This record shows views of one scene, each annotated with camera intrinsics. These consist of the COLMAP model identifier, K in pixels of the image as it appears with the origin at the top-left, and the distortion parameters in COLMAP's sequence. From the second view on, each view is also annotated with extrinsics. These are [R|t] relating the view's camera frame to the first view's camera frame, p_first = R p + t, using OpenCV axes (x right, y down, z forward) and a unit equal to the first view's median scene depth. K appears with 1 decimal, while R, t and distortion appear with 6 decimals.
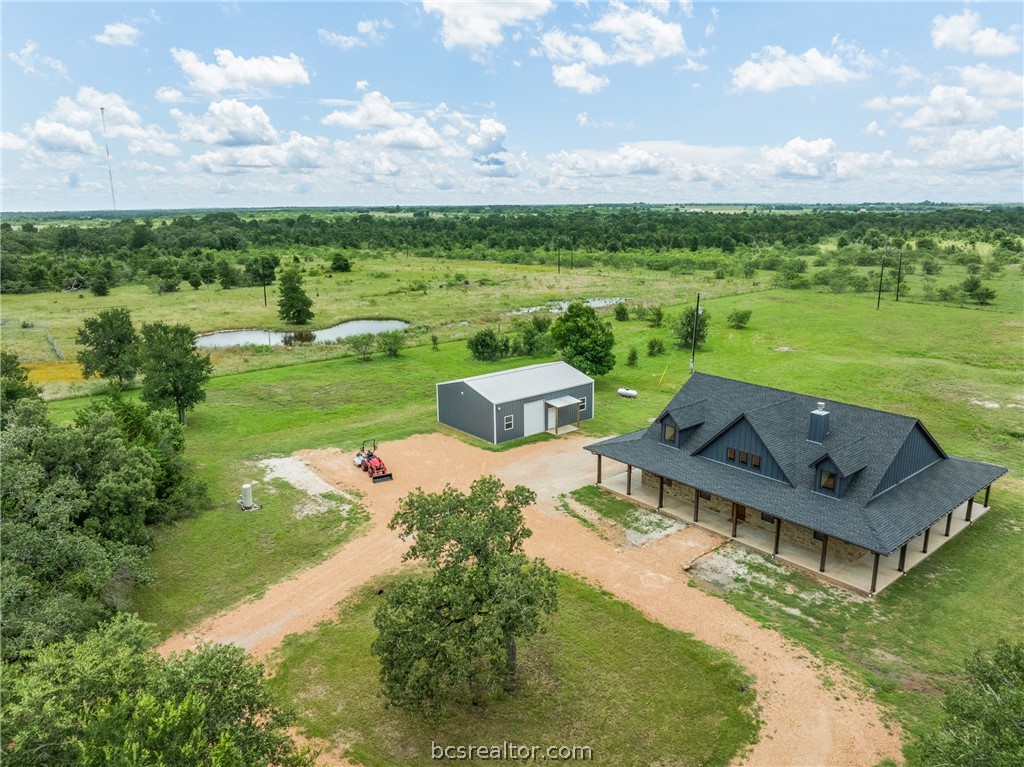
lens RADIAL K [[718.2, 0, 512.0], [0, 718.2, 383.5], [0, 0, 1]] dist [0.000761, -0.001406]
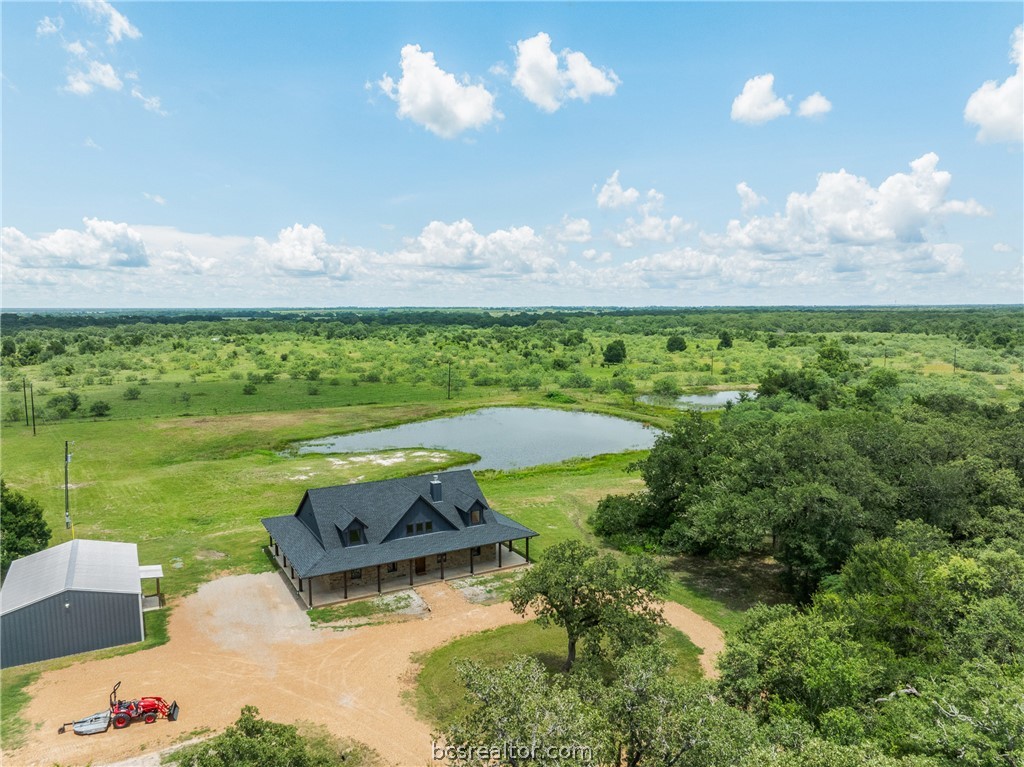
lens RADIAL K [[736.3, 0, 512.0], [0, 736.3, 383.5], [0, 0, 1]] dist [-0.025568, -0.001473]
pose [[0.168211, -0.098565, 0.980811, -0.906952], [0.239937, 0.969158, 0.056244, -0.181746], [-0.956104, 0.225872, 0.186673, 0.429903]]
